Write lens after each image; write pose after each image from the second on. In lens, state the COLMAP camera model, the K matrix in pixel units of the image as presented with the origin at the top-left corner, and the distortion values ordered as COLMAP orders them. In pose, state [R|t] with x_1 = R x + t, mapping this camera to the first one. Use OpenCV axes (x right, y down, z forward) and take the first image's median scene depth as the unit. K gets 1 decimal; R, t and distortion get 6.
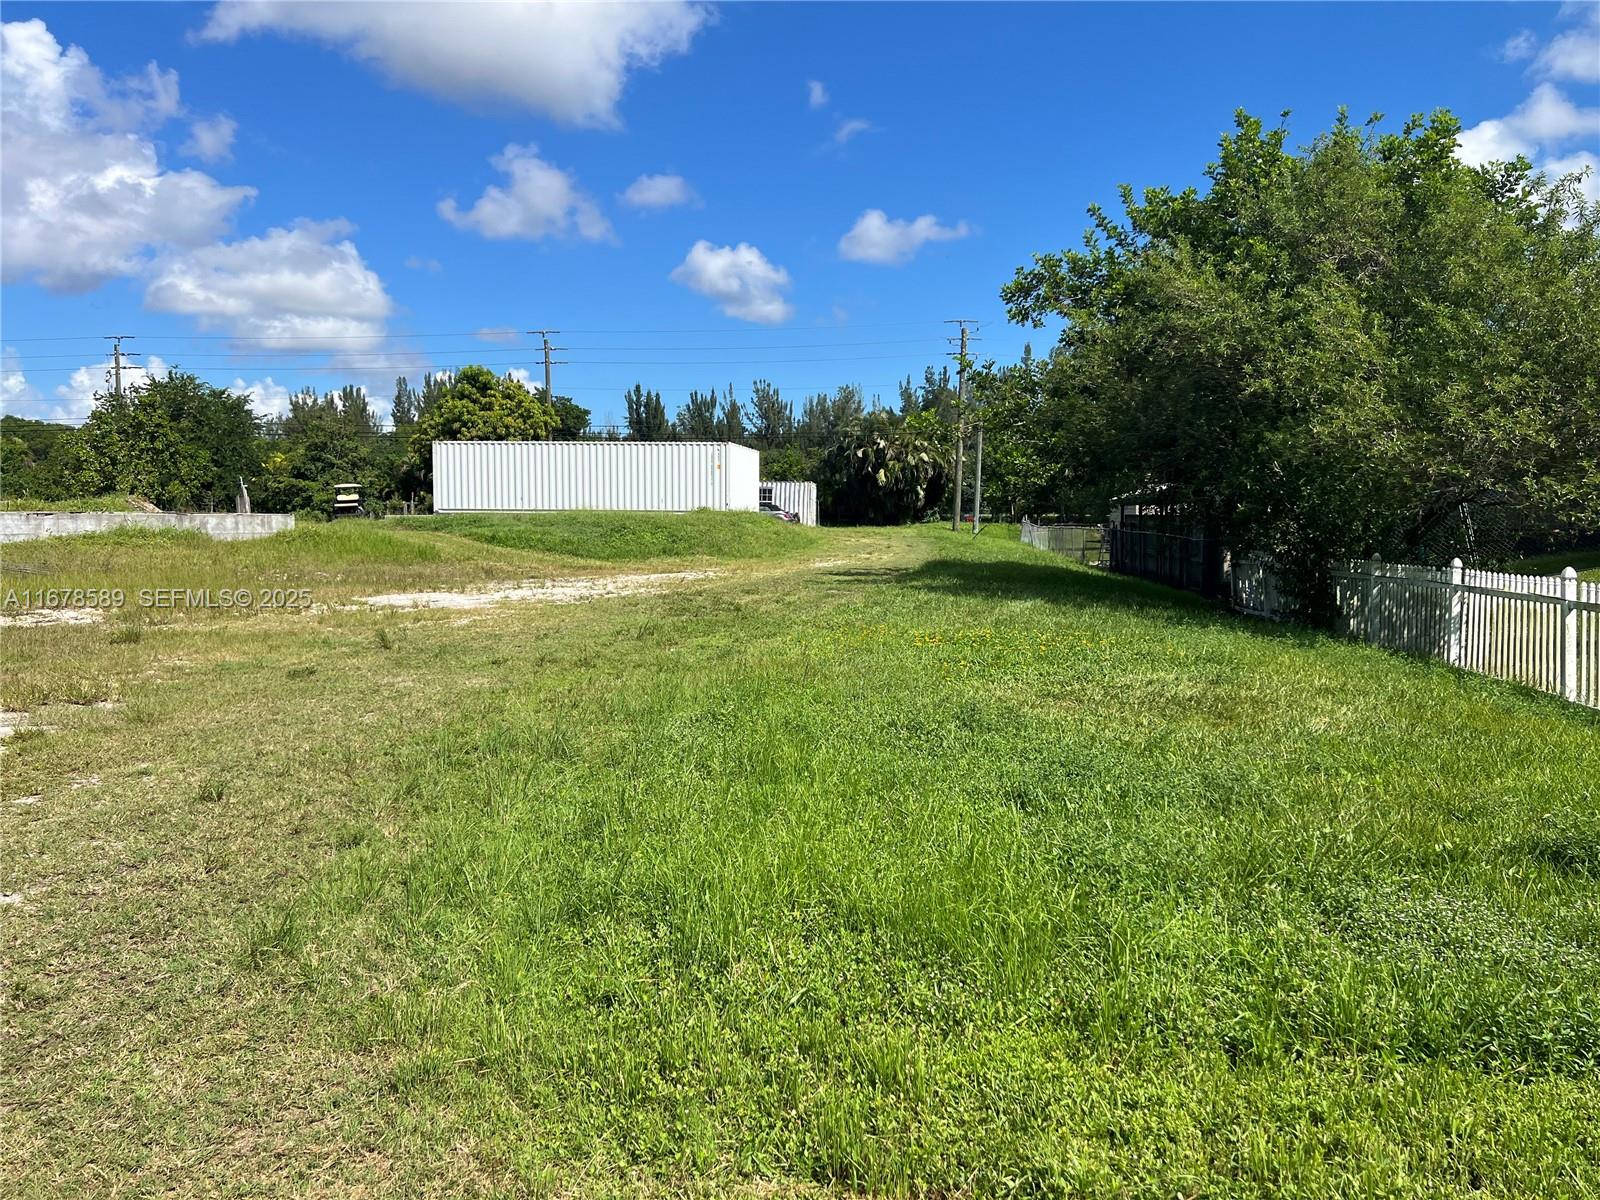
lens RADIAL K [[1195.8, 0, 808.5], [0, 1195.8, 591.9], [0, 0, 1]] dist [0.062240, -0.070501]
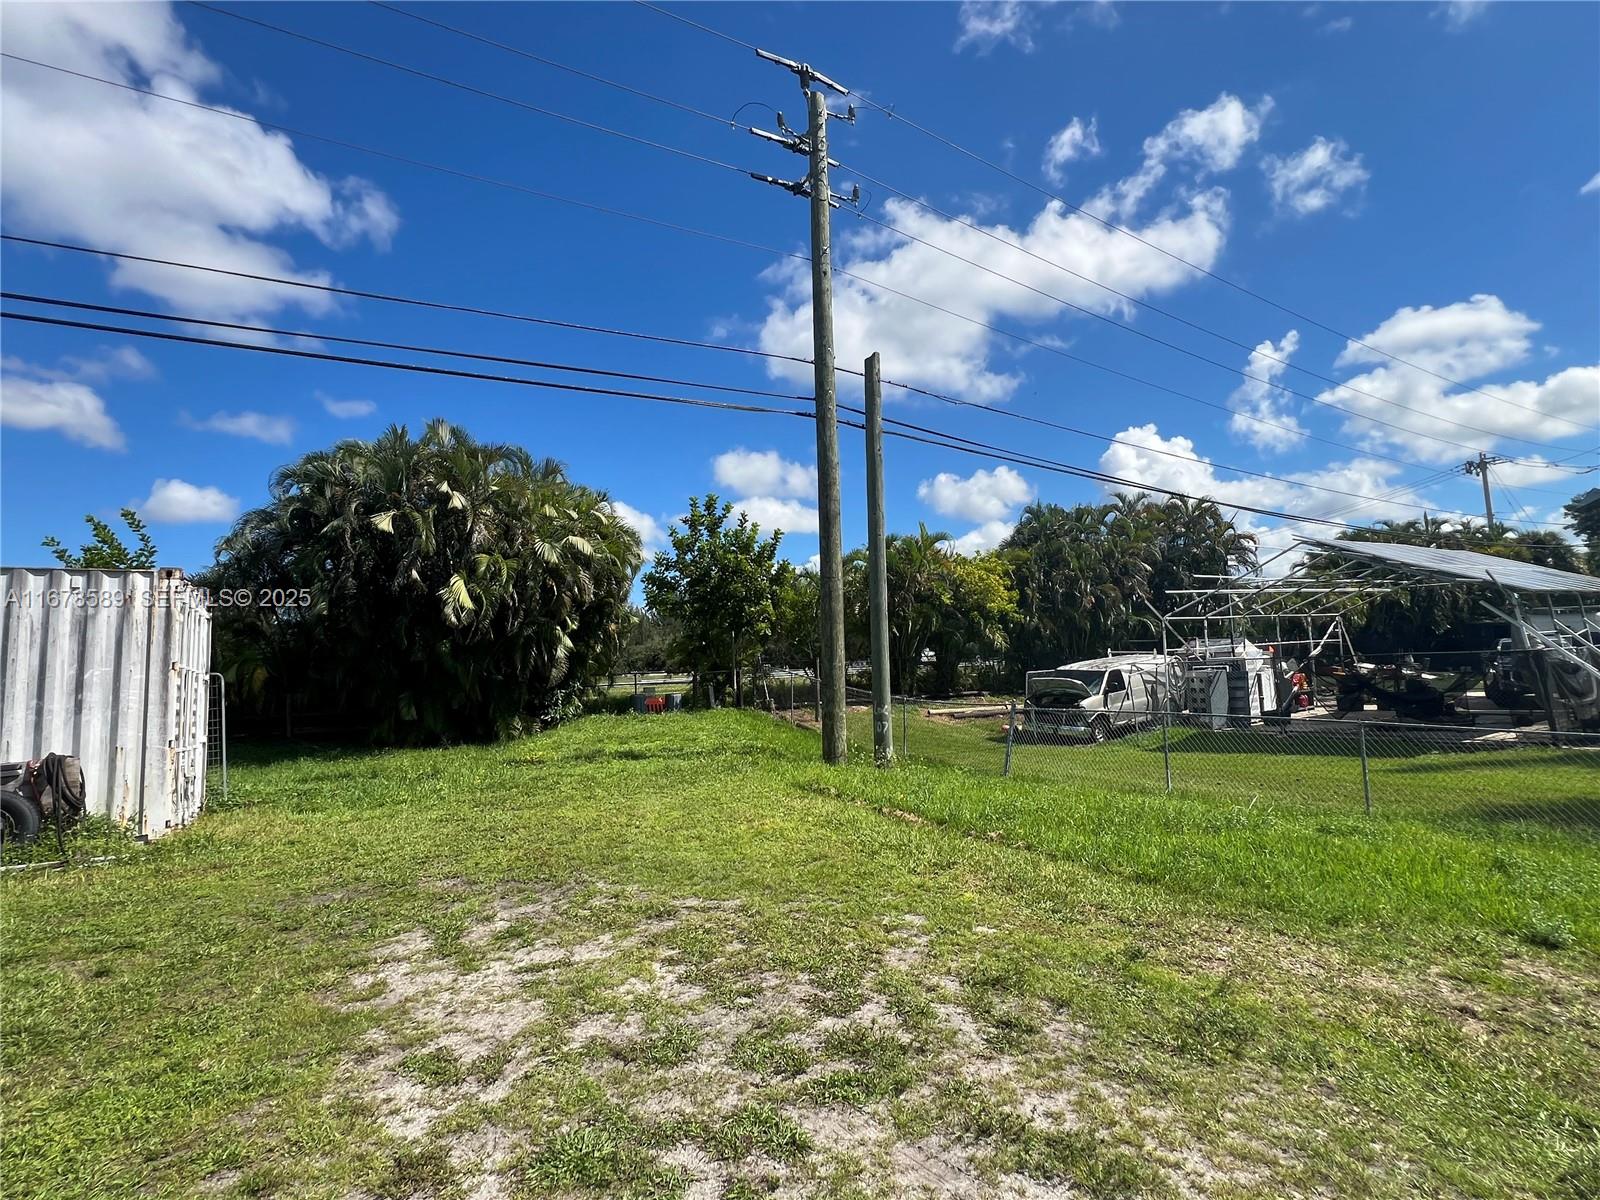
lens RADIAL K [[765.0, 0, 805.4], [0, 765.0, 596.2], [0, 0, 1]] dist [-0.007513, 0.000742]
pose [[0.784558, 0.012130, 0.619937, 0.005485], [0.093031, 0.986188, -0.137031, -0.058479], [-0.613037, 0.165182, 0.772594, 0.775976]]
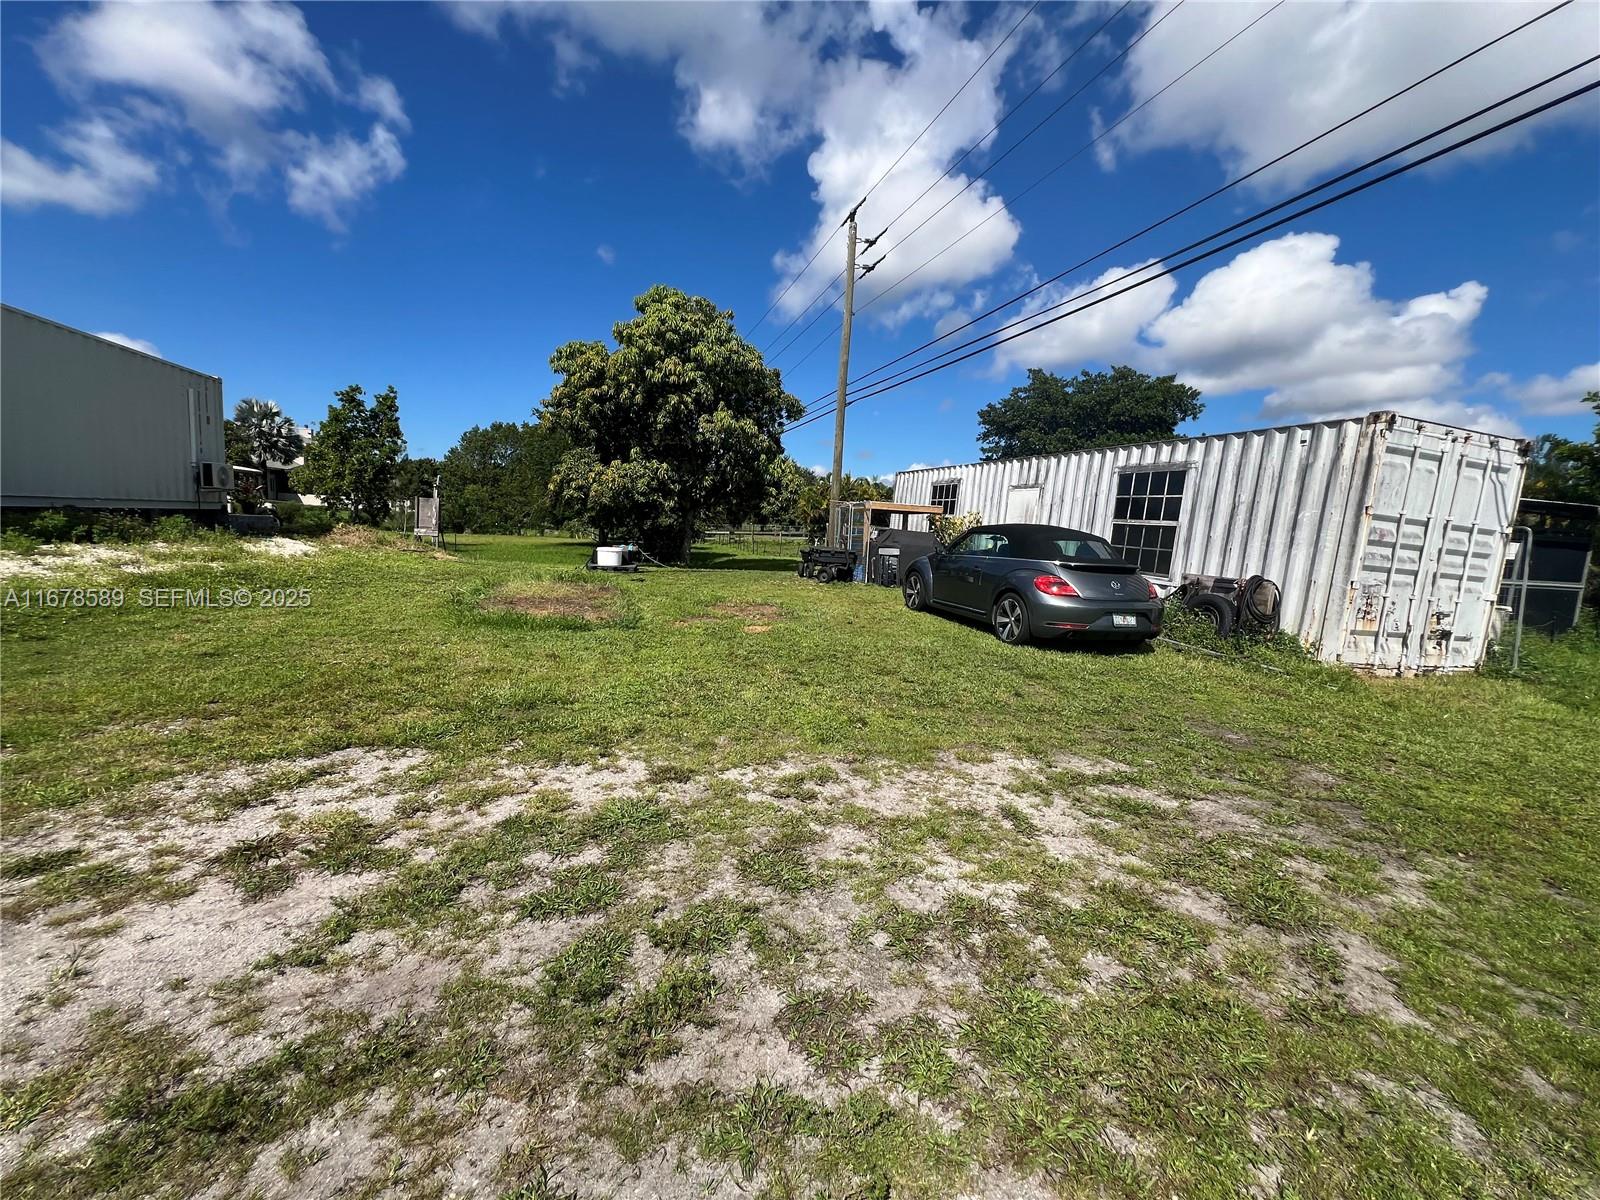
lens RADIAL K [[637.1, 0, 795.7], [0, 637.1, 604.4], [0, 0, 1]] dist [-0.003031, 0.000609]
pose [[0.393803, 0.129111, -0.910082, 0.076408], [-0.113455, 0.989343, 0.091262, -0.056814], [0.912166, 0.067314, 0.404254, 0.815662]]
